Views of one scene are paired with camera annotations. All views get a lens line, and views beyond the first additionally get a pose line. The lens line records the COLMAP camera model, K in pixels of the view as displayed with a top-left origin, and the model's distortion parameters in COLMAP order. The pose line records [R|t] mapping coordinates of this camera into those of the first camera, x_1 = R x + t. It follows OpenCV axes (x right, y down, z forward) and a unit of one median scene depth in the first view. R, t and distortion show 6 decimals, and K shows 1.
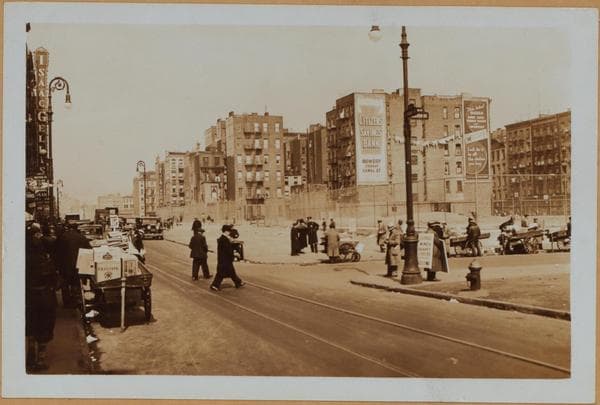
lens RADIAL K [[649.0, 0, 300.0], [0, 649.0, 202.5], [0, 0, 1]] dist [-0.023128, -0.001511]
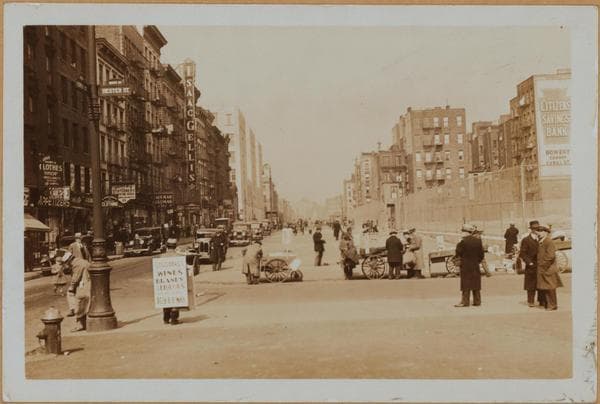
lens RADIAL K [[649.0, 0, 300.0], [0, 649.0, 202.0], [0, 0, 1]] dist [-0.023128, -0.001511]
pose [[0.934471, -0.024863, -0.355171, 0.079494], [0.024633, 0.999683, -0.005170, -0.000501], [0.355187, -0.003918, 0.934787, 0.055045]]
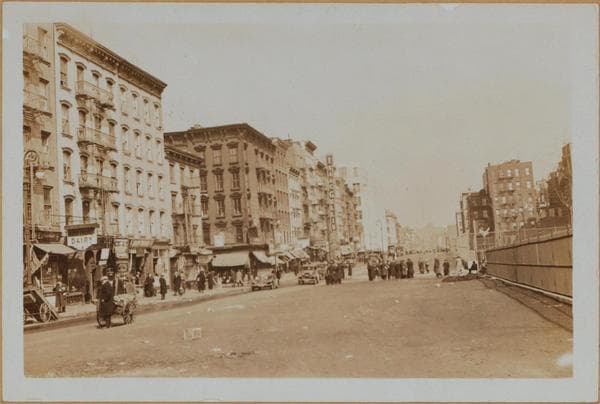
lens RADIAL K [[649.0, 0, 300.0], [0, 649.0, 202.0], [0, 0, 1]] dist [-0.023128, -0.001511]
pose [[0.844792, -0.070300, -0.530457, 0.254712], [0.054207, 0.997476, -0.045863, -0.024975], [0.532342, 0.009990, 0.846470, -0.280122]]
